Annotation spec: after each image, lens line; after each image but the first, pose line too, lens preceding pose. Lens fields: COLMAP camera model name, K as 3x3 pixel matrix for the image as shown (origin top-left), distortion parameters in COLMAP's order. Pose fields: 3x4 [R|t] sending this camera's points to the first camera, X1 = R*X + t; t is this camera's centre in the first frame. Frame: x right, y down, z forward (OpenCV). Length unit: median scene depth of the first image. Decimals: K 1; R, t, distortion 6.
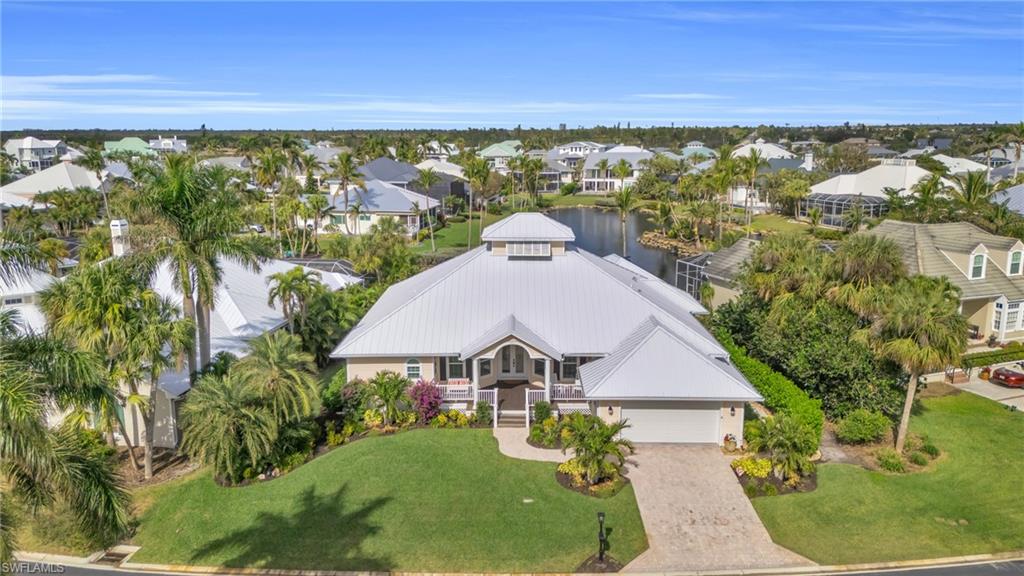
lens RADIAL K [[767.9, 0, 504.7], [0, 767.9, 288.4], [0, 0, 1]] dist [0.024641, -0.006512]
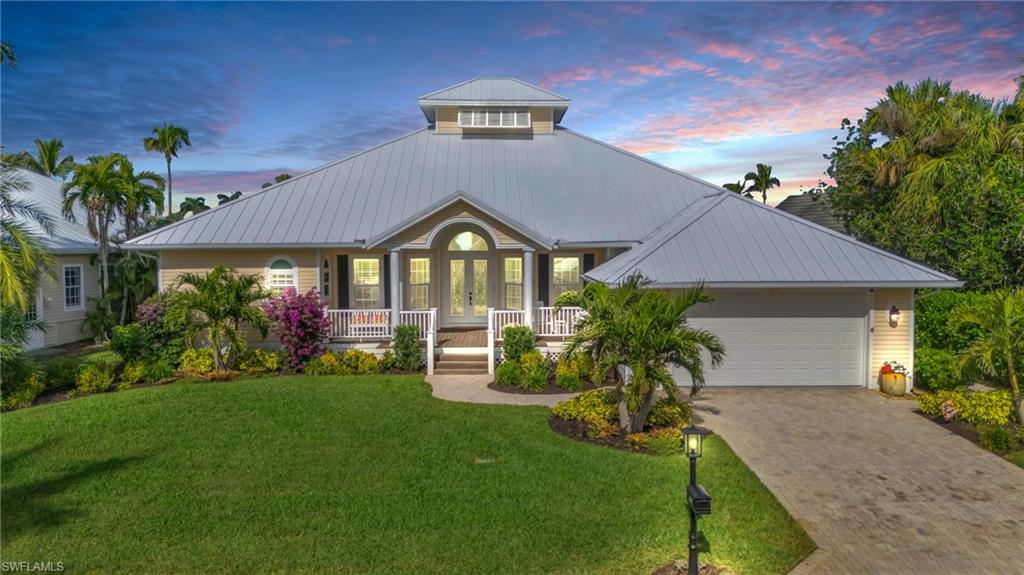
lens RADIAL K [[767.9, 0, 511.4], [0, 767.9, 290.4], [0, 0, 1]] dist [0.024641, -0.006512]
pose [[0.999198, 0.000293, 0.040051, 0.022534], [0.005589, 0.989169, -0.146677, 0.199967], [-0.039660, 0.146783, 0.988373, 0.467953]]
